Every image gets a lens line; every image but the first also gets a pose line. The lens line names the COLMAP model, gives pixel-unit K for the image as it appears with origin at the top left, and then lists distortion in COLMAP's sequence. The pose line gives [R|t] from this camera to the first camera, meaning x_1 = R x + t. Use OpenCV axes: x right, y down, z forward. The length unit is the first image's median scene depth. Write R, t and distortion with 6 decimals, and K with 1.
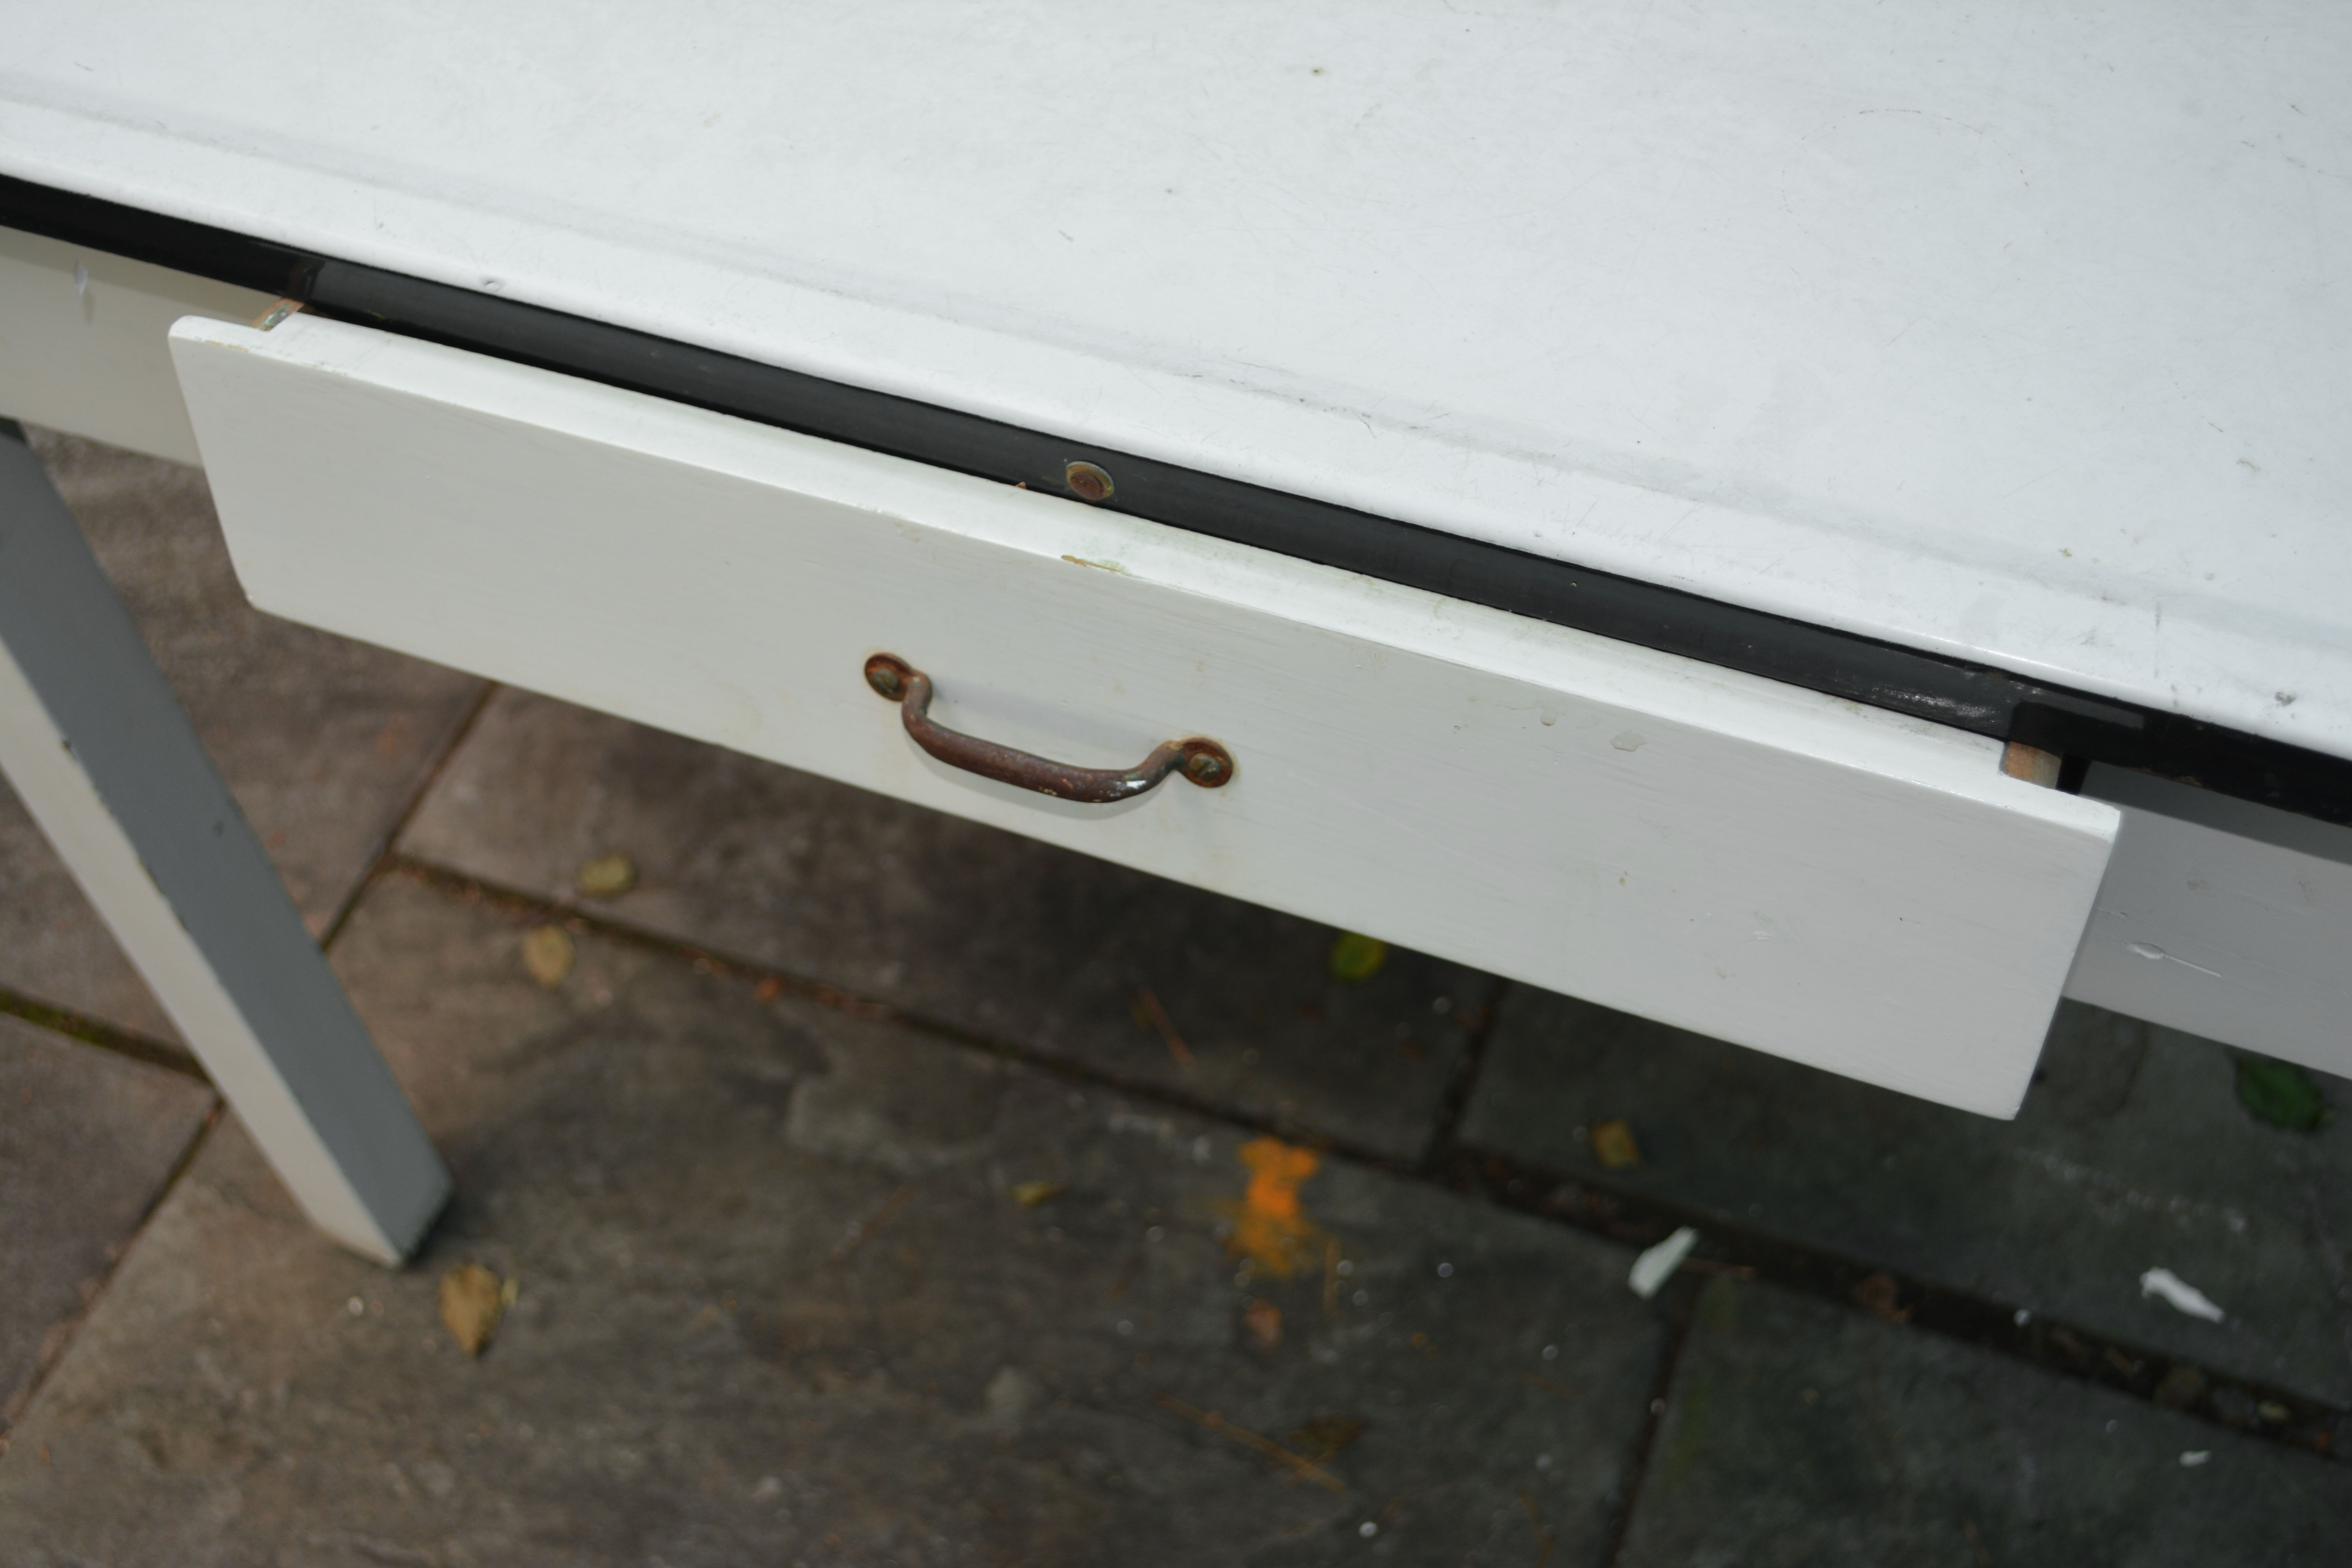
lens RADIAL K [[2736.7, 0, 1153.1], [0, 2736.7, 790.3], [0, 0, 1]] dist [-0.037145, 0.000000]
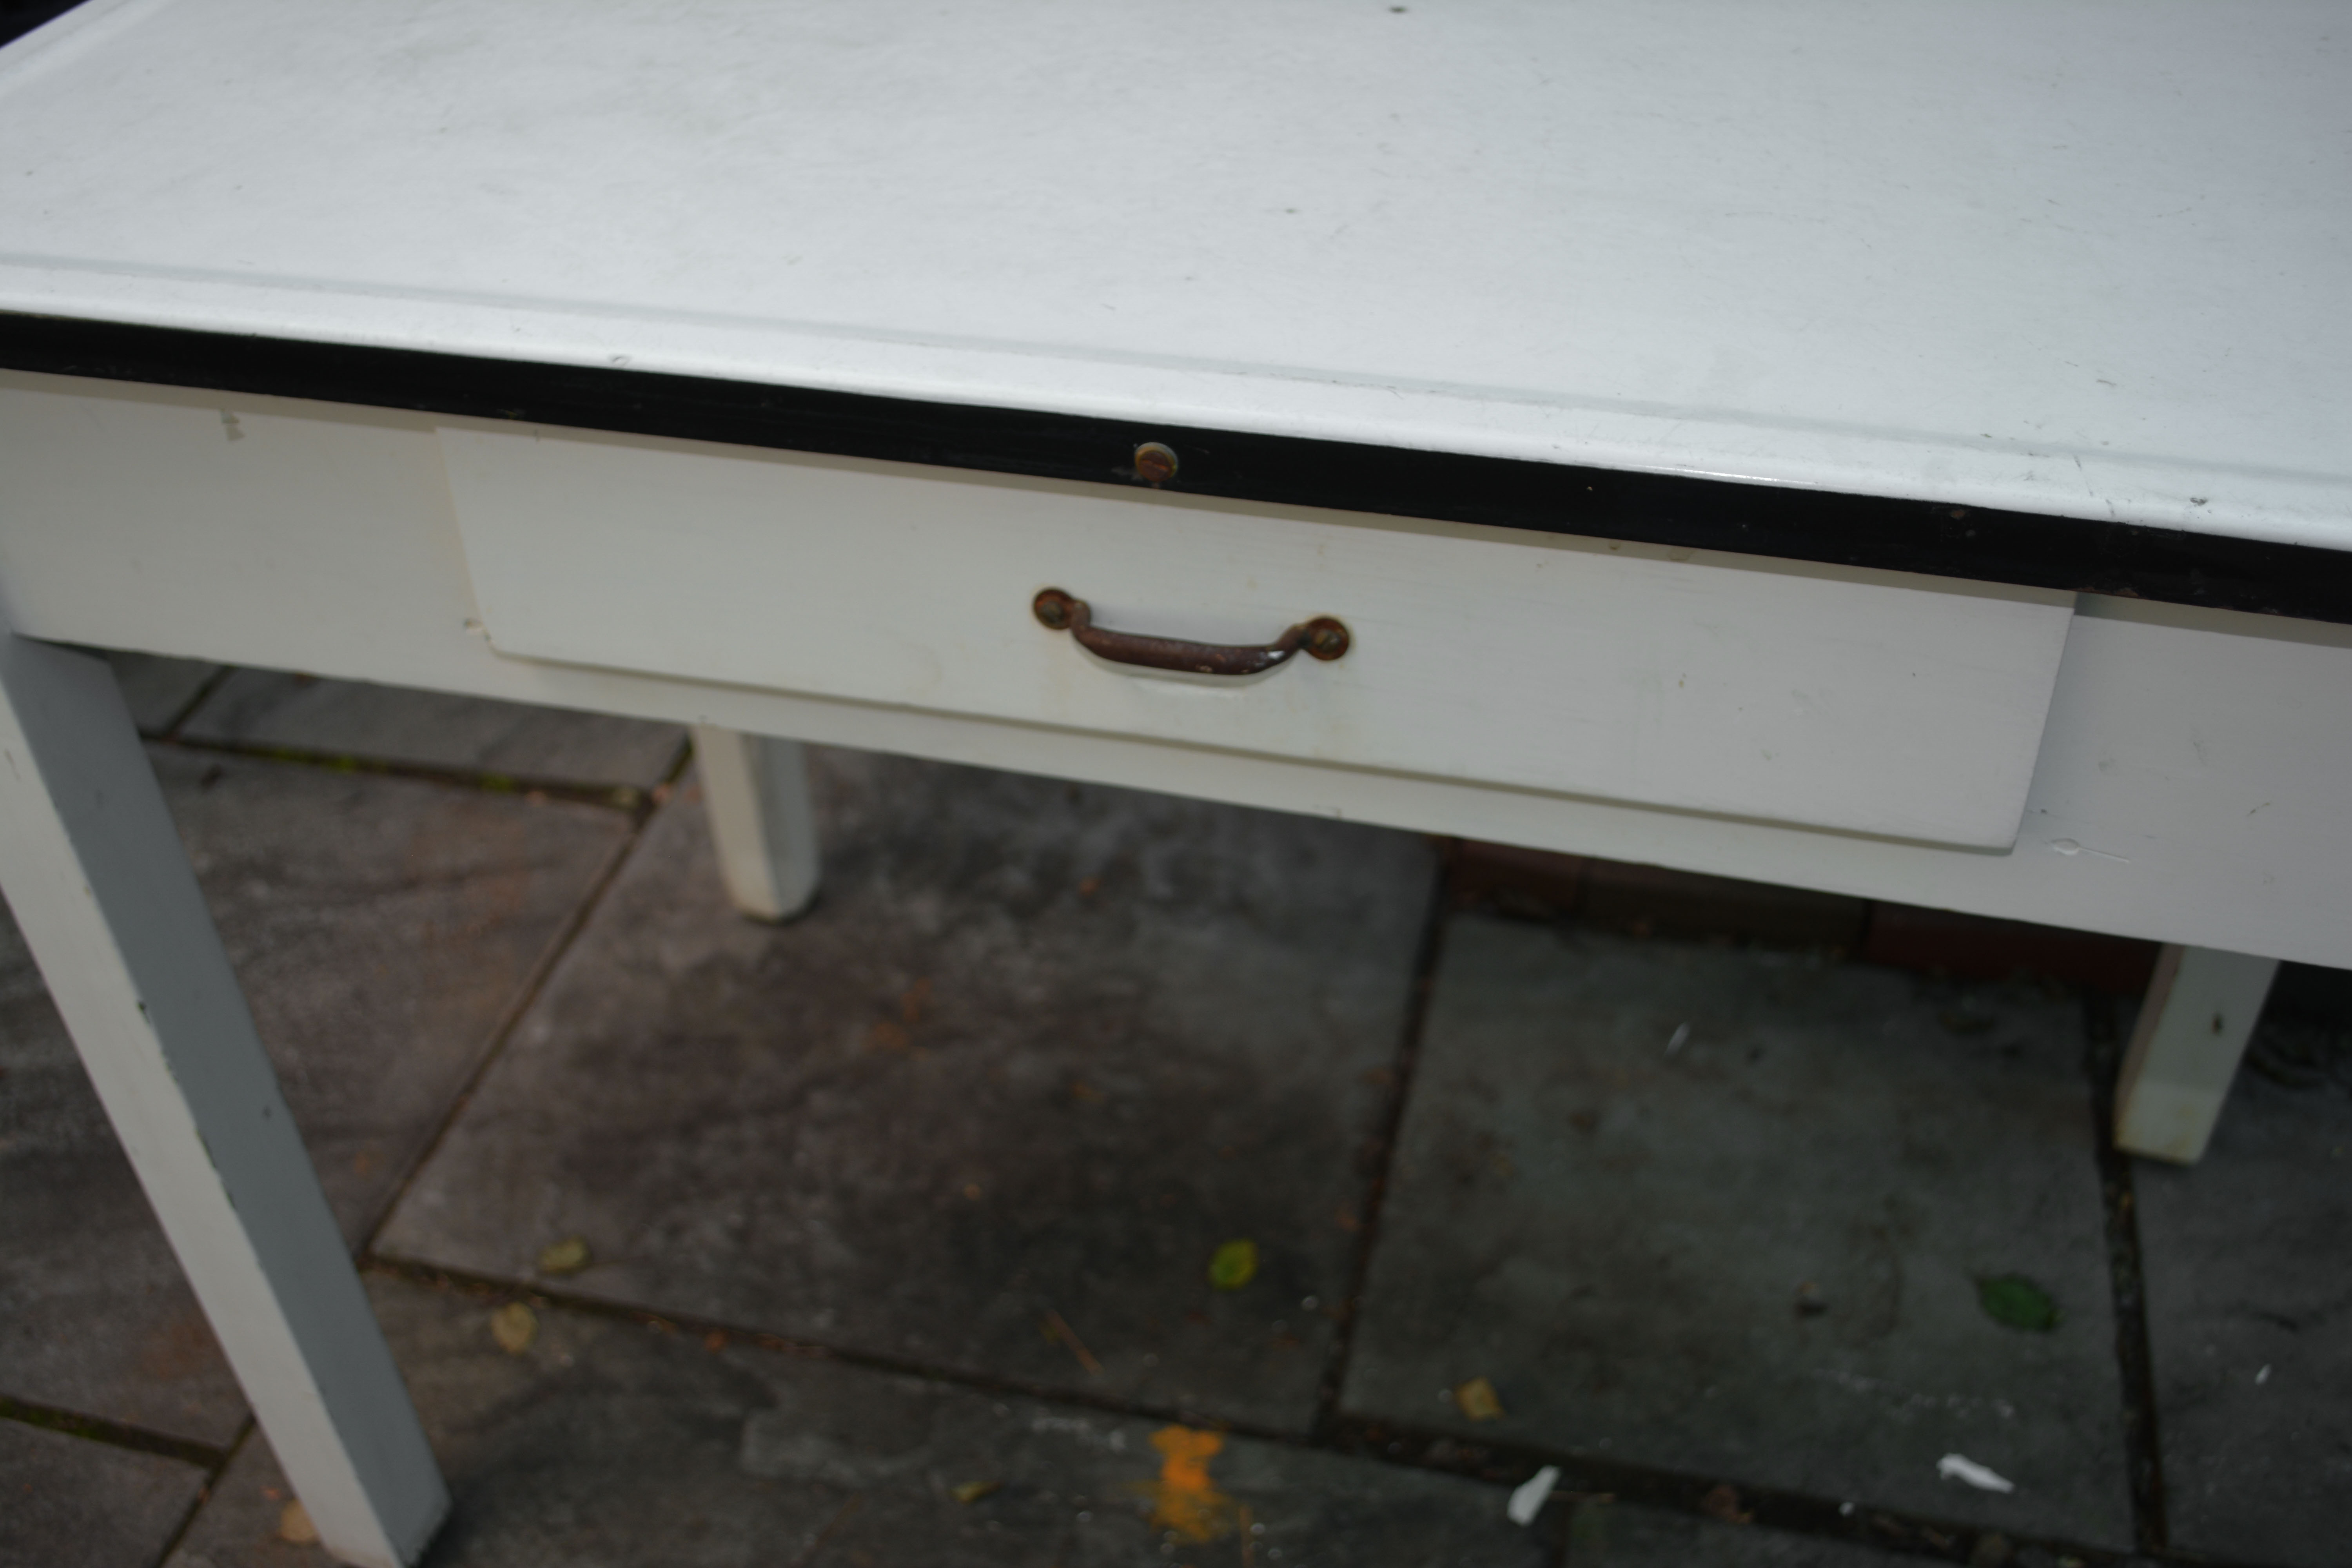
lens RADIAL K [[2188.9, 0, 1145.3], [0, 2188.9, 786.7], [0, 0, 1]] dist [-0.061343, 0.000000]
pose [[0.991674, -0.049190, 0.119006, -0.065888], [0.080583, 0.957902, -0.275555, 0.124528], [-0.100442, 0.282851, 0.953890, 0.070739]]
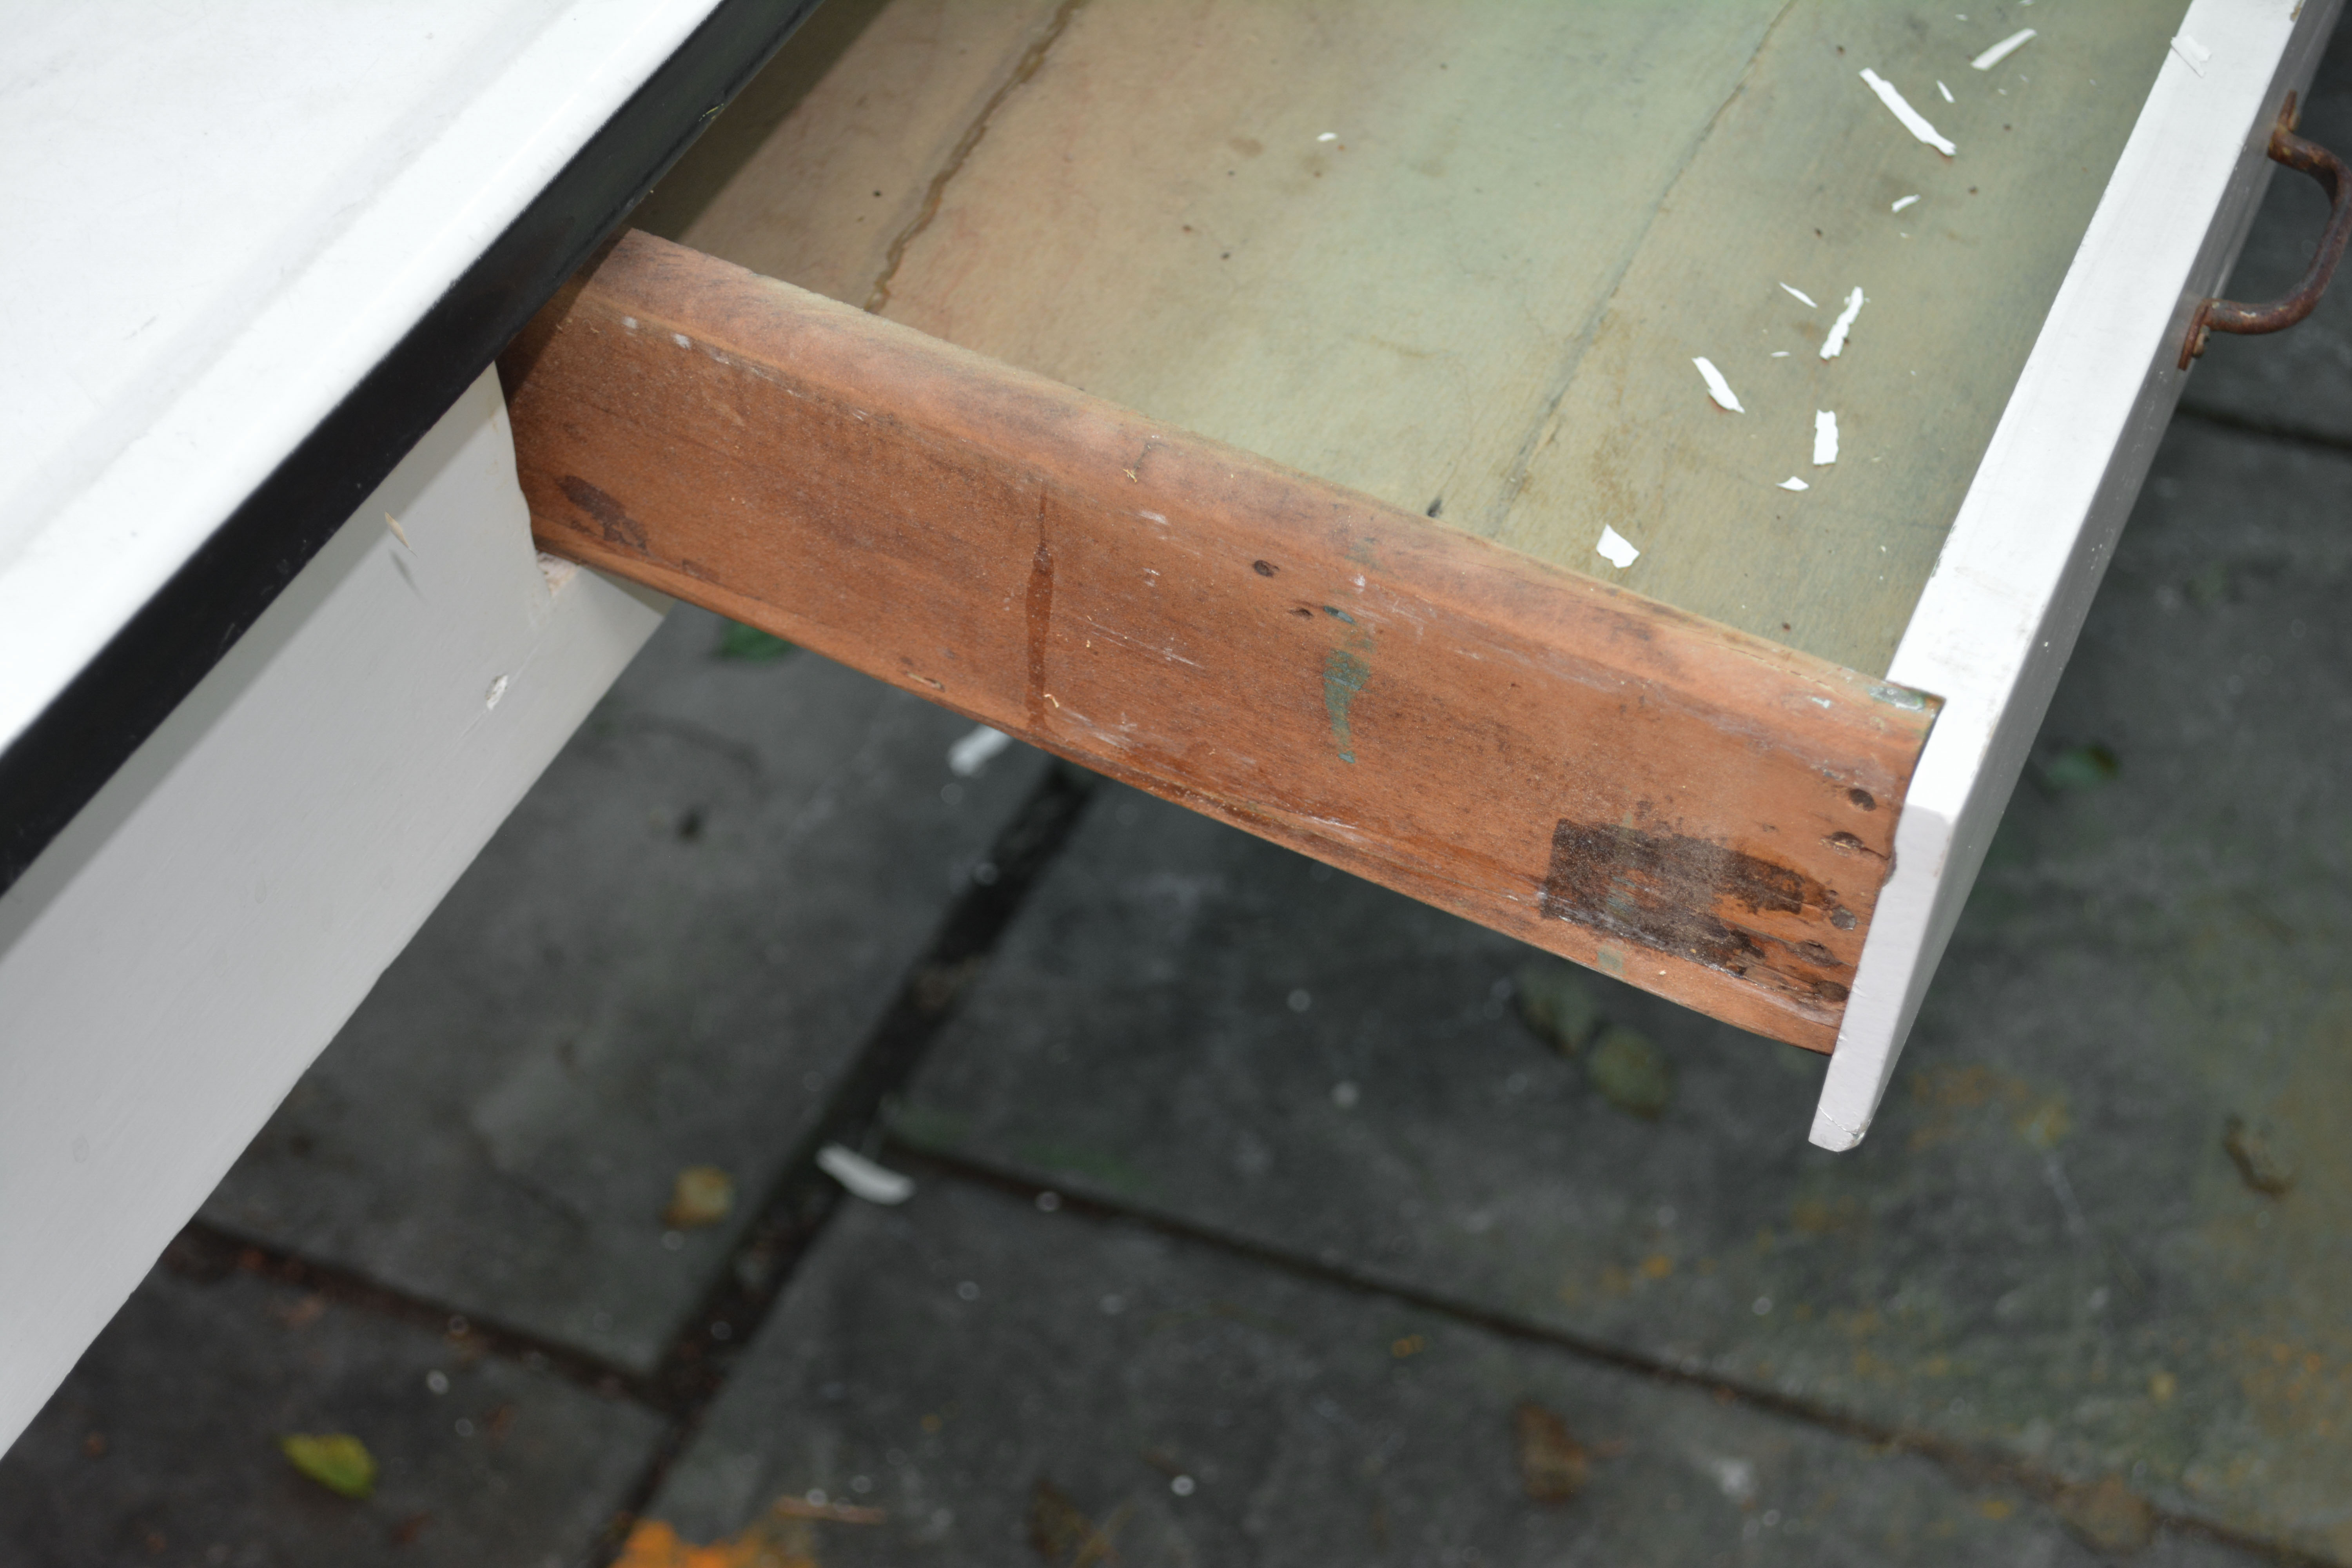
lens RADIAL K [[3956.0, 0, 1195.8], [0, 3956.0, 749.4], [0, 0, 1]] dist [0.029319, 0.000000]
pose [[0.044016, -0.632062, 0.773666, -0.625184], [0.842058, 0.440193, 0.311717, -0.162345], [-0.537588, 0.637752, 0.551609, 0.220395]]
